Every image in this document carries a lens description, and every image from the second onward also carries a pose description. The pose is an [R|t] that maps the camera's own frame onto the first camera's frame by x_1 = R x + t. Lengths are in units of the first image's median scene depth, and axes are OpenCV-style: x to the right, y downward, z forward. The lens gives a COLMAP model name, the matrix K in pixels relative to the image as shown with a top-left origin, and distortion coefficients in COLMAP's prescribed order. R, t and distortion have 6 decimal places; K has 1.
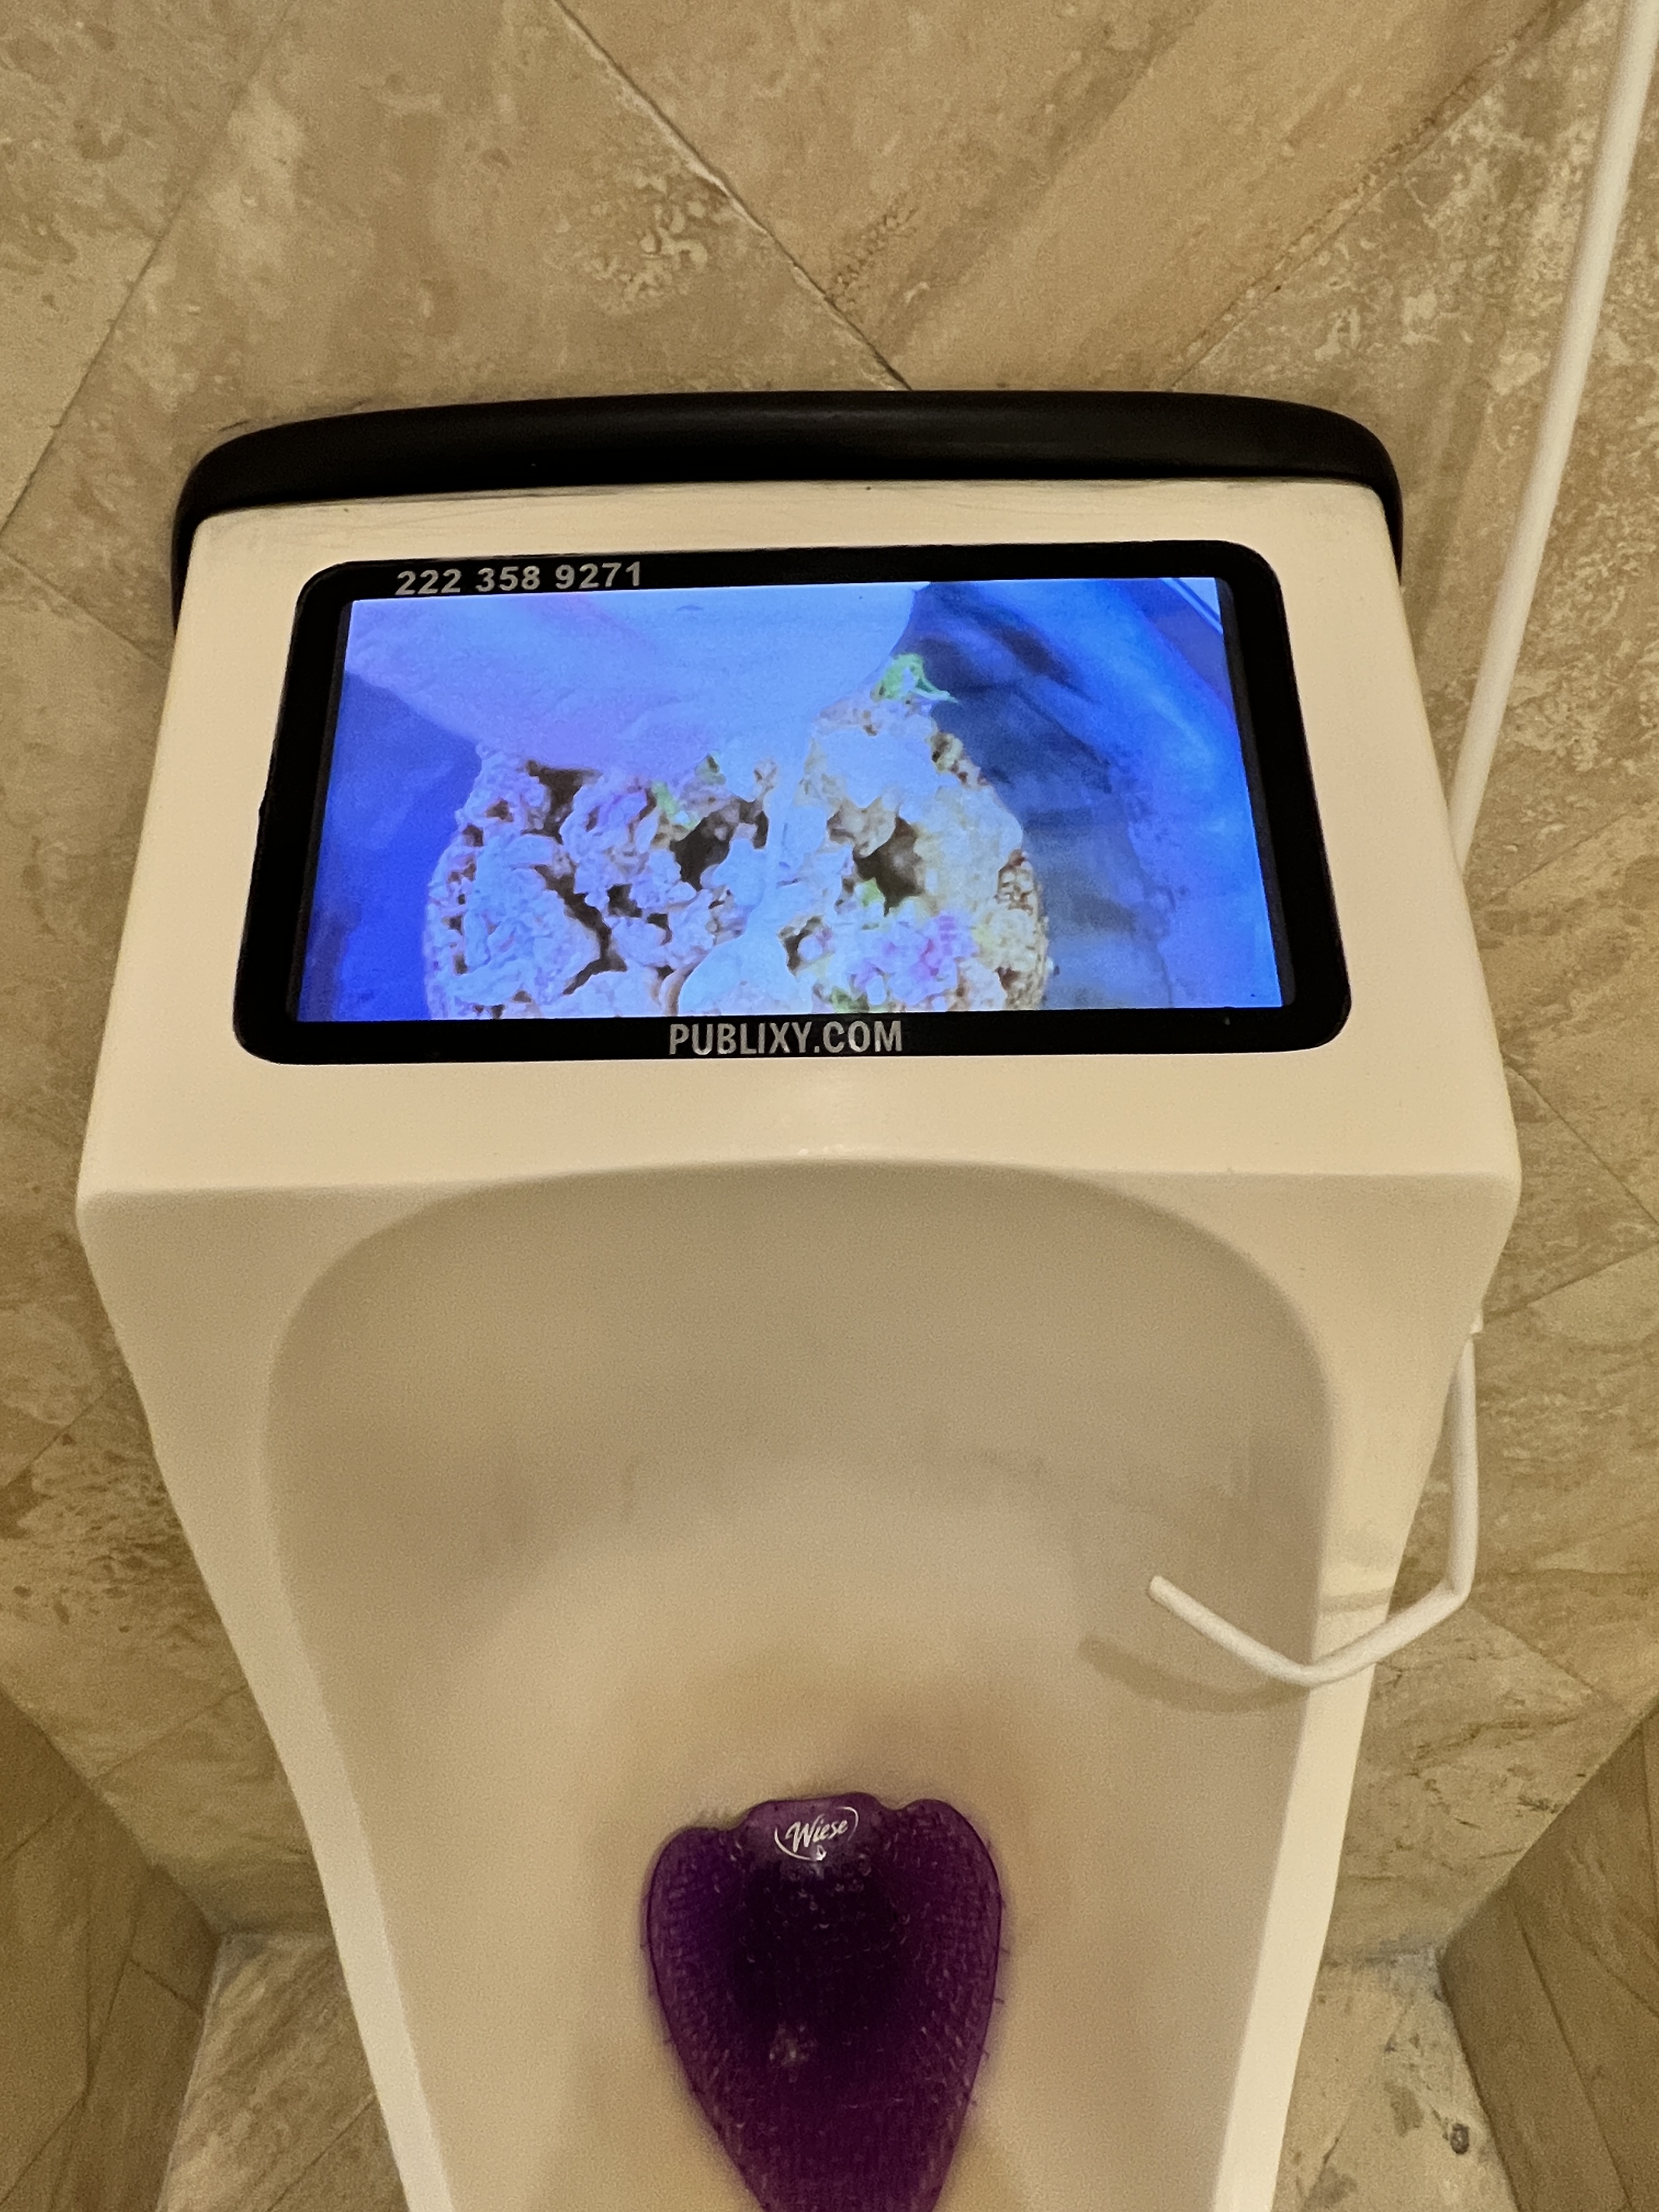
lens RADIAL K [[1300.2, 0, 811.5], [0, 1300.2, 1094.4], [0, 0, 1]] dist [0.008149, -0.005966]
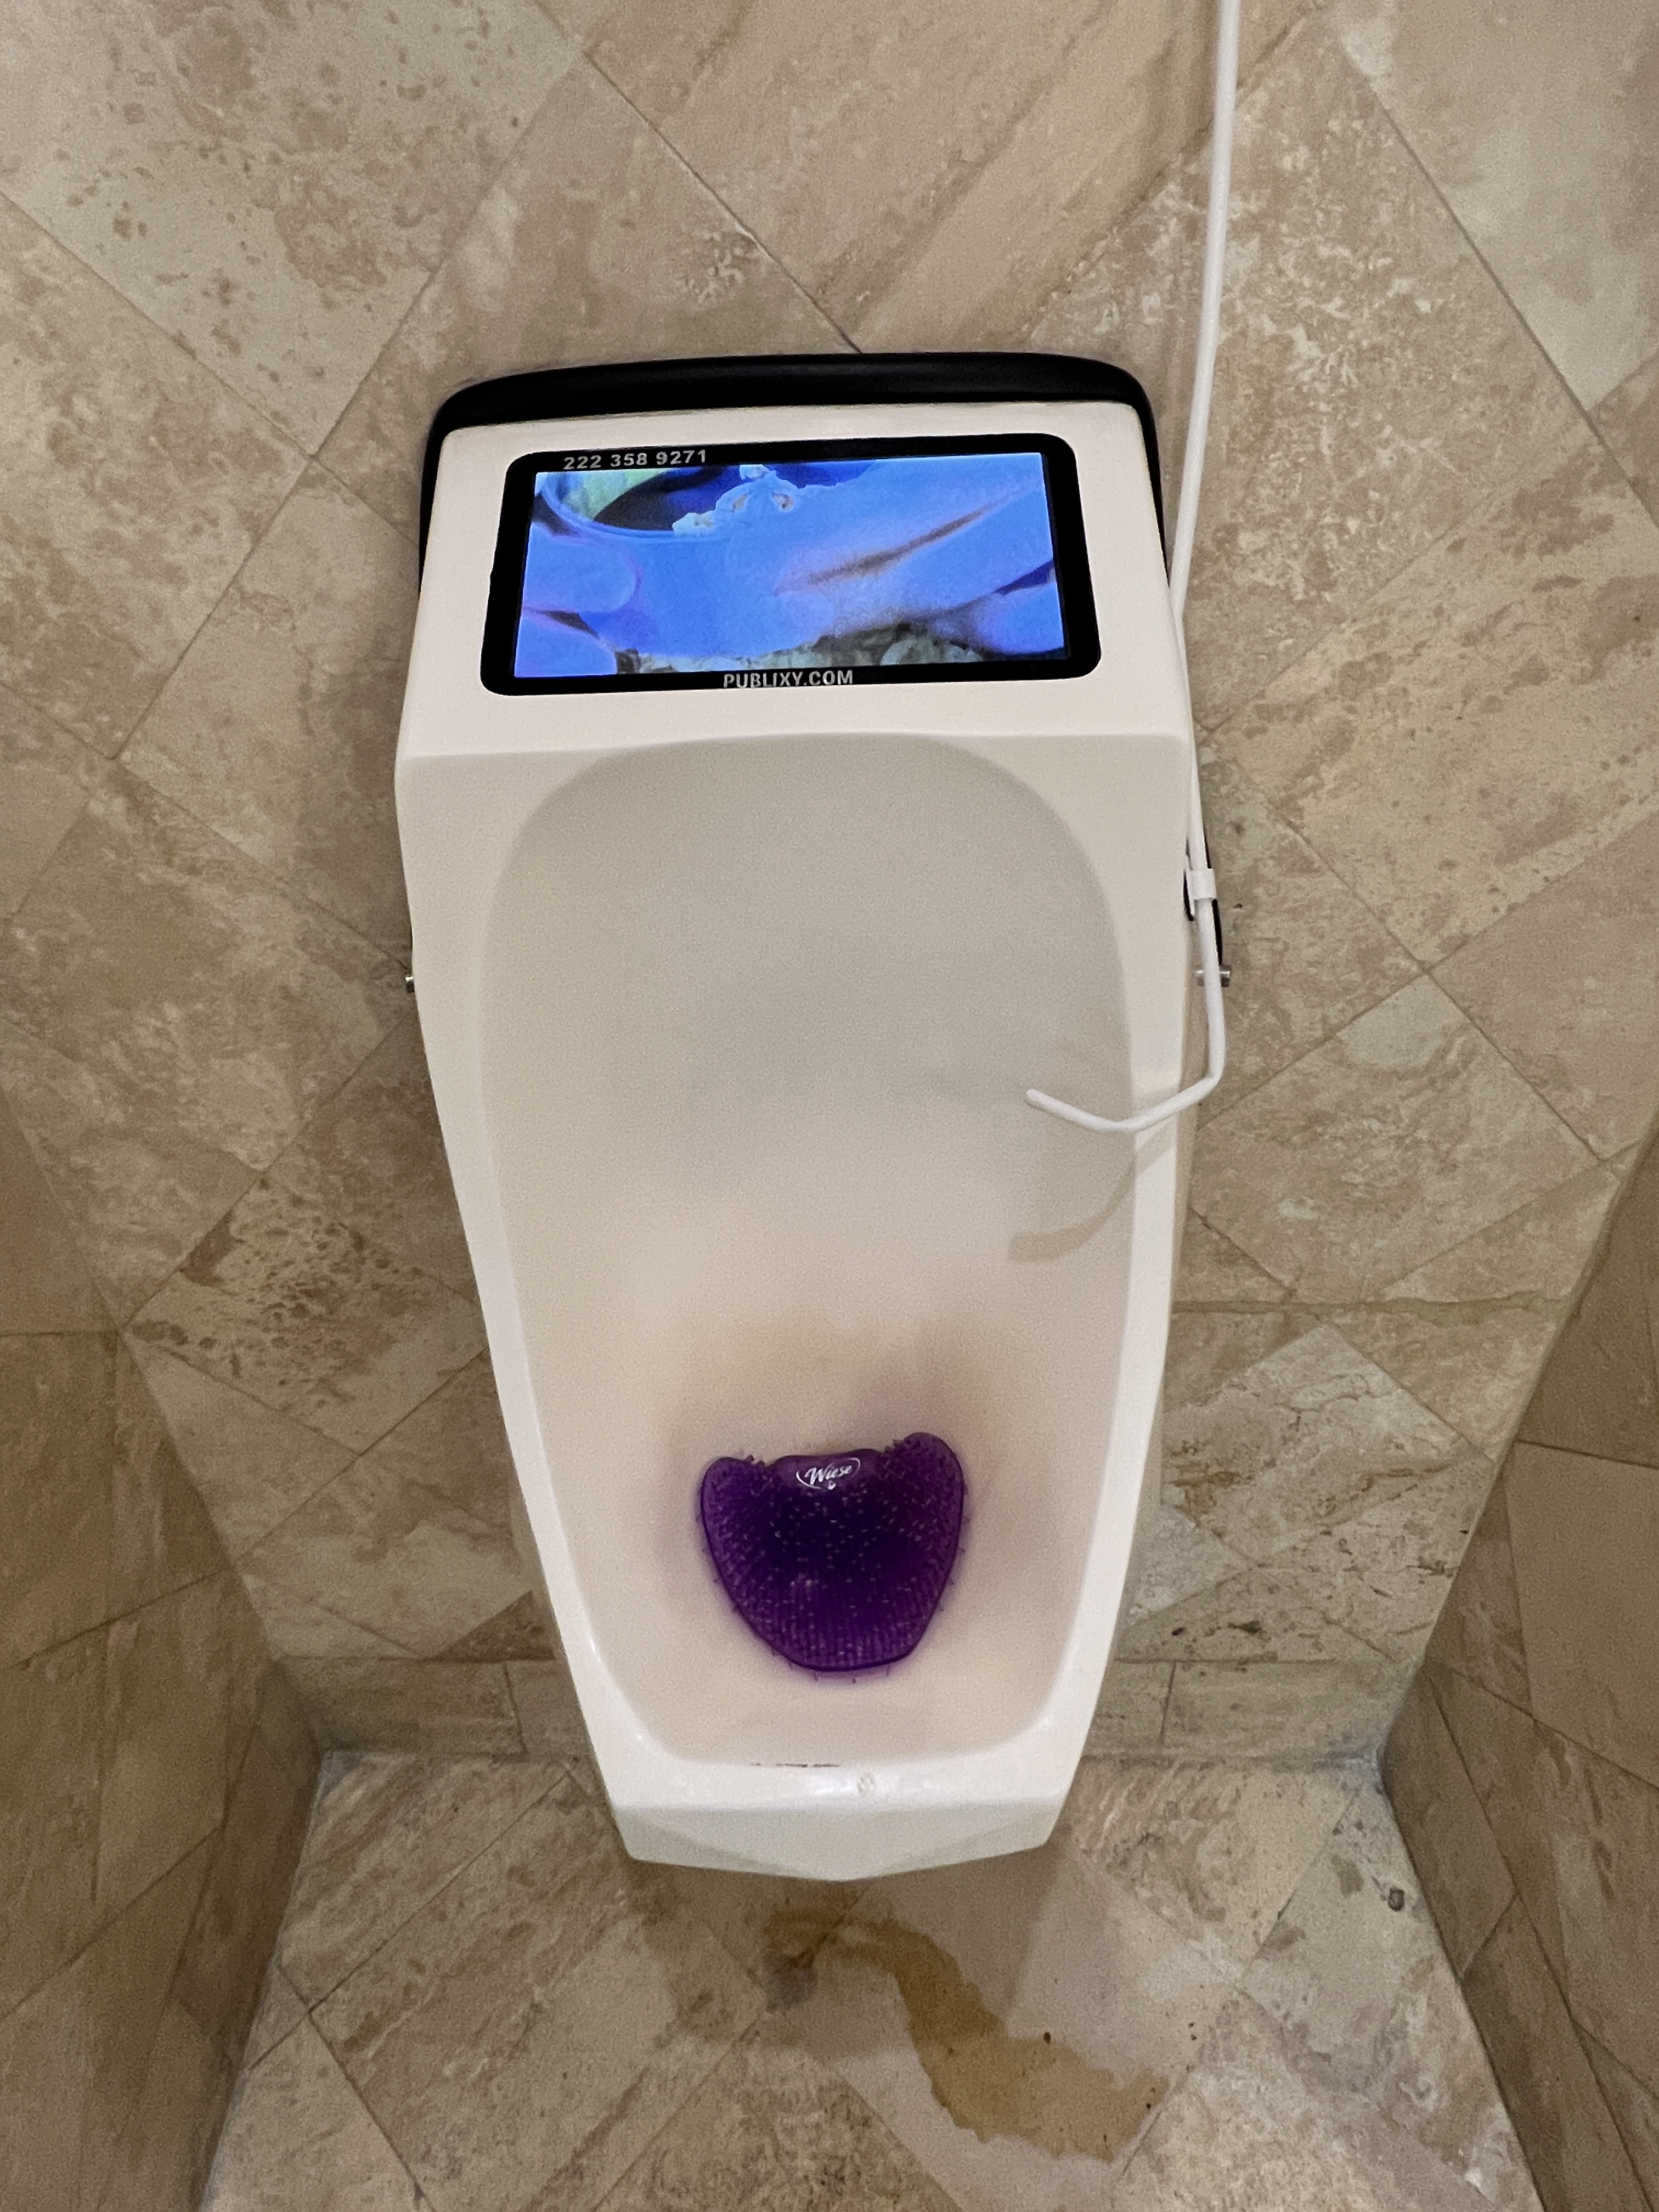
lens RADIAL K [[1300.2, 0, 841.6], [0, 1300.2, 1118.2], [0, 0, 1]] dist [0.008149, -0.005966]
pose [[0.999962, -0.007140, -0.004988, 0.044694], [0.006729, 0.996932, -0.077980, 0.536929], [0.005529, 0.077943, 0.996942, -0.570525]]
